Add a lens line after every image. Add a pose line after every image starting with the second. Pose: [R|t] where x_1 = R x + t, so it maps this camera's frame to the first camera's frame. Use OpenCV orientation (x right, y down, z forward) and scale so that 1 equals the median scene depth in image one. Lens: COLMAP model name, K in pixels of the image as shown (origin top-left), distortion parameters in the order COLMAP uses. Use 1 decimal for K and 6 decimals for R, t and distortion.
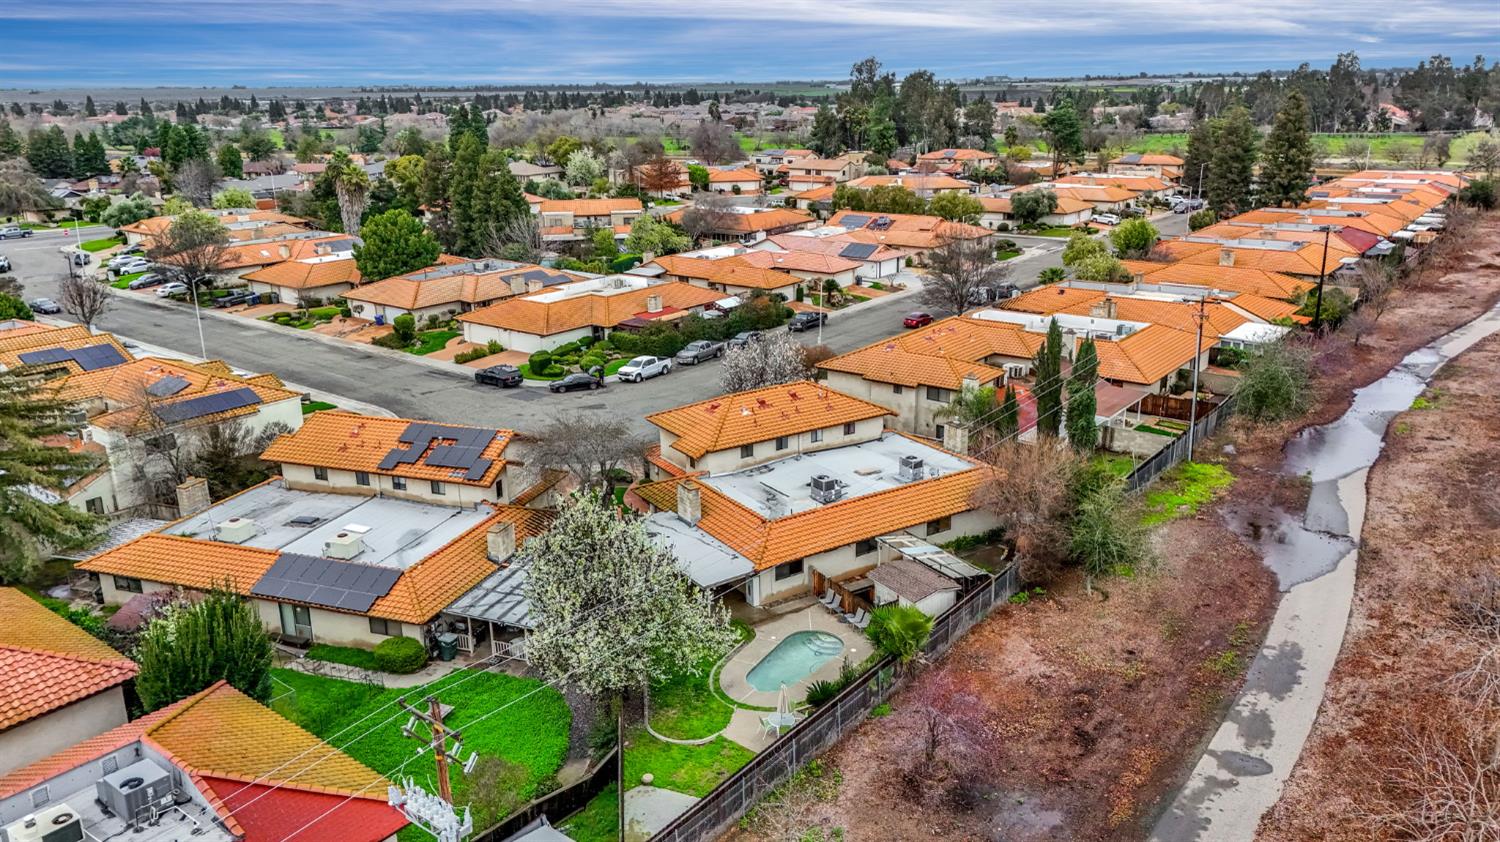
lens RADIAL K [[1095.7, 0, 753.8], [0, 1095.7, 412.9], [0, 0, 1]] dist [0.074856, -0.066384]
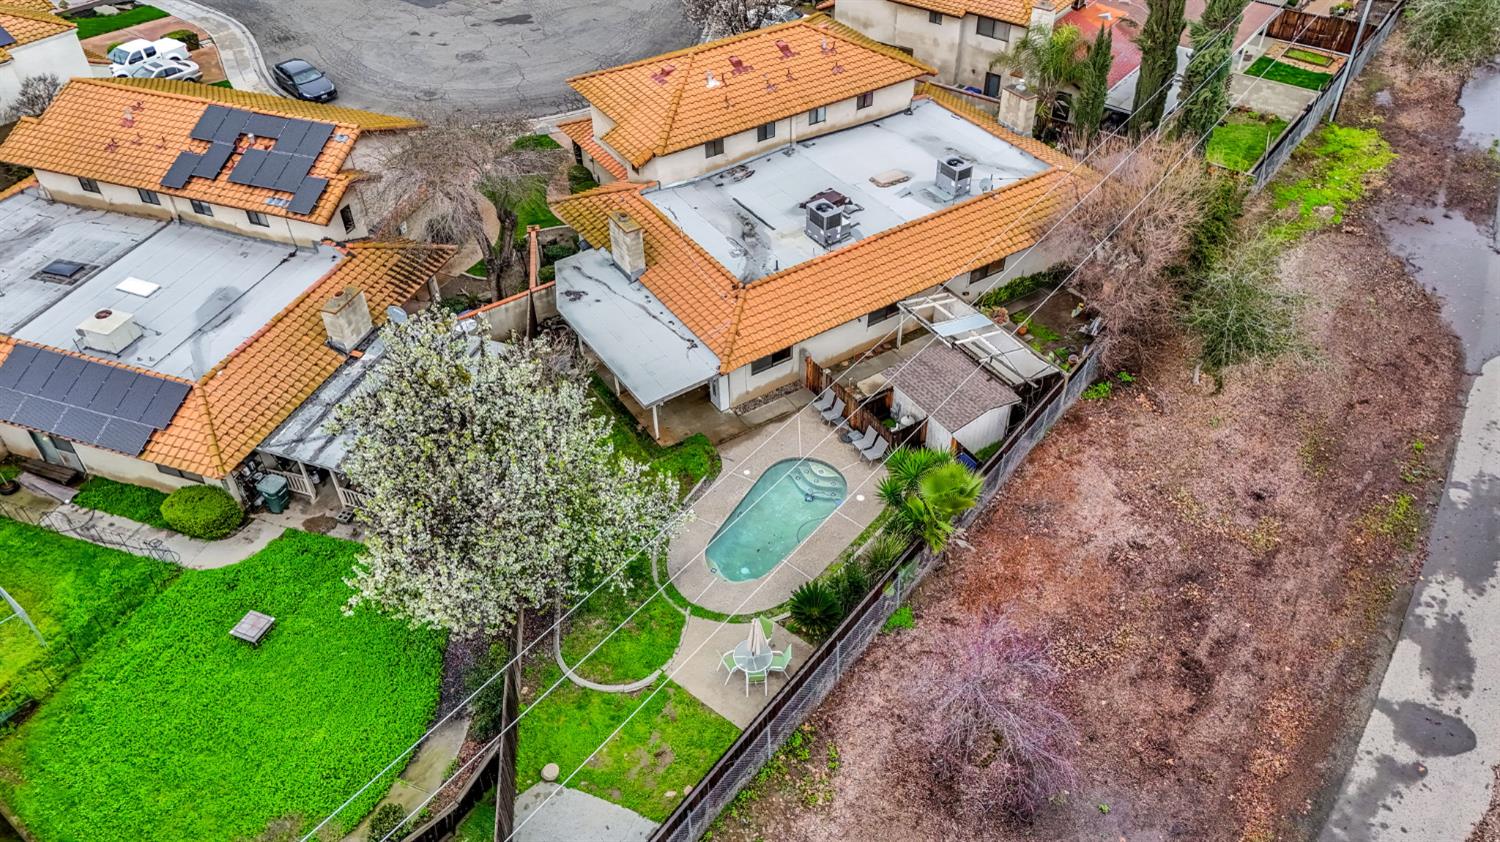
lens RADIAL K [[1095.7, 0, 753.8], [0, 1095.7, 412.9], [0, 0, 1]] dist [0.074856, -0.066384]
pose [[0.999999, -0.000137, 0.001702, 0.020174], [-0.000558, 0.915747, 0.401754, -0.106041], [-0.001614, -0.401755, 0.915746, 0.358988]]
